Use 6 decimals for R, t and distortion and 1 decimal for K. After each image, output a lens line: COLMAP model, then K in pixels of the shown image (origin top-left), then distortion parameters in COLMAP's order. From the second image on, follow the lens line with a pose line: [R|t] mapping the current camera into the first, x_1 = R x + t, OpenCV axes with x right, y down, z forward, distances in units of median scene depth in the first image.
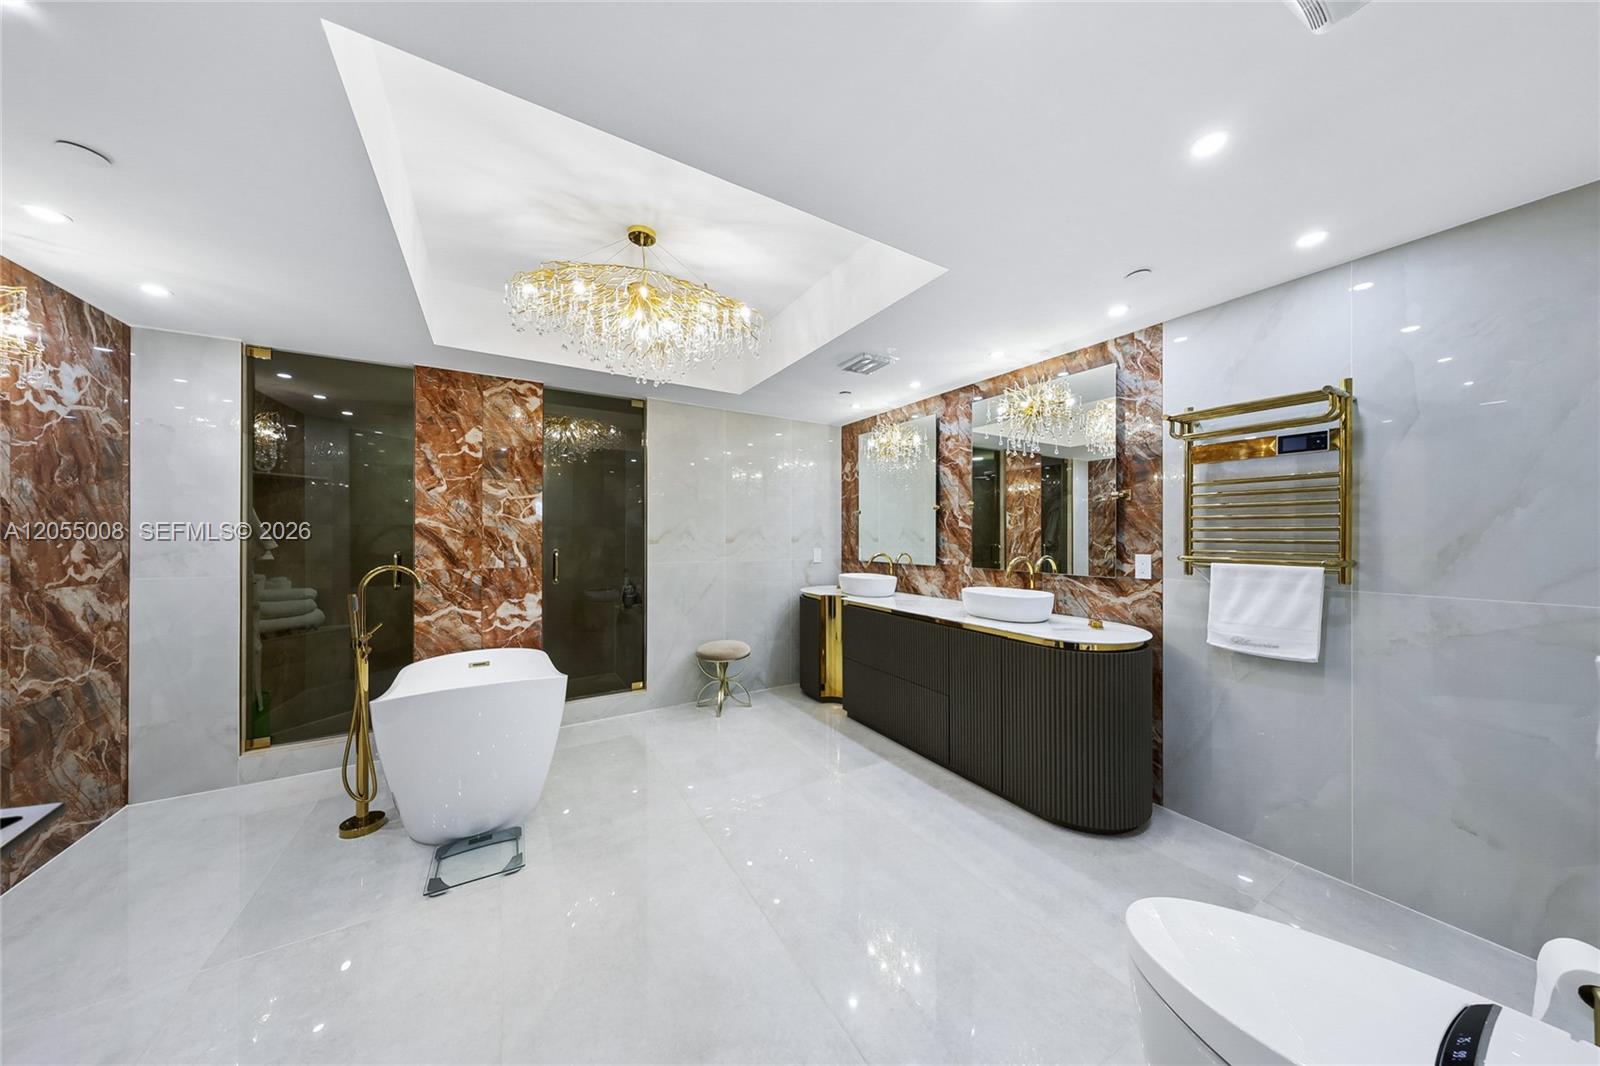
lens RADIAL K [[494.9, 0, 797.2], [0, 494.9, 534.6], [0, 0, 1]] dist [-0.001948, -0.000057]
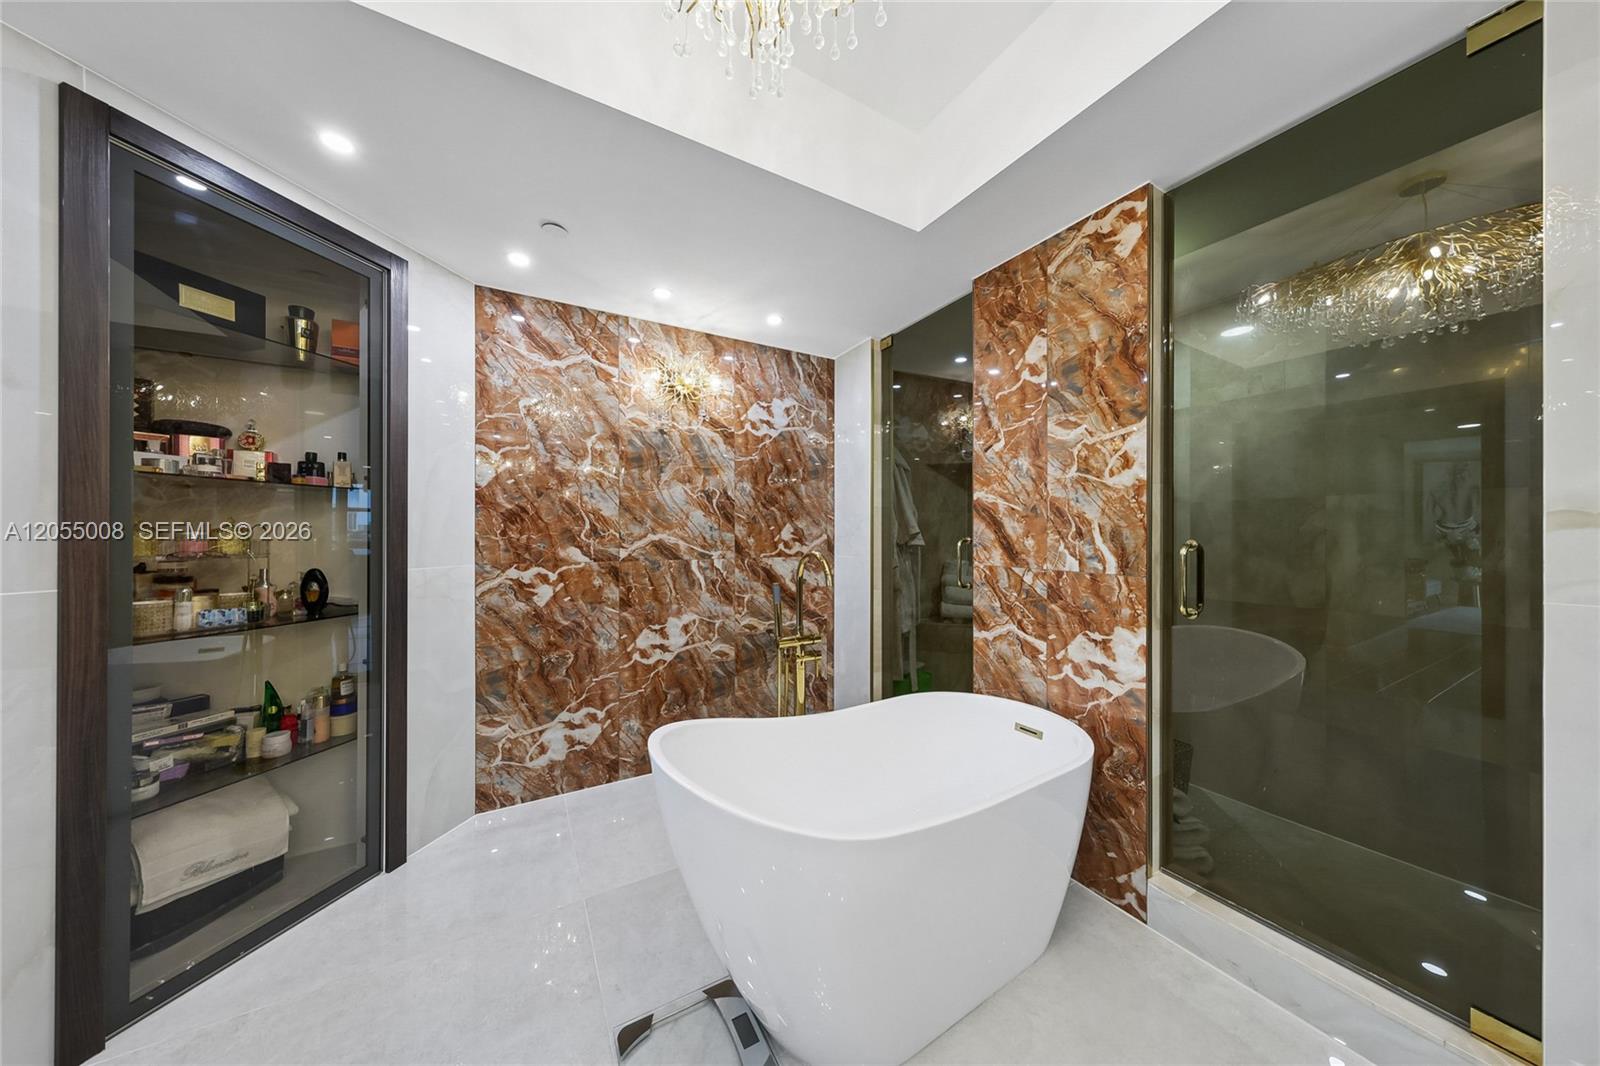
lens RADIAL K [[494.9, 0, 799.5], [0, 494.9, 533.5], [0, 0, 1]] dist [-0.001948, -0.000057]
pose [[-0.019547, -0.000530, -0.999809, -0.045324], [0.000761, 1.000000, -0.000545, 0.026766], [0.999809, -0.000771, -0.019546, 0.749701]]
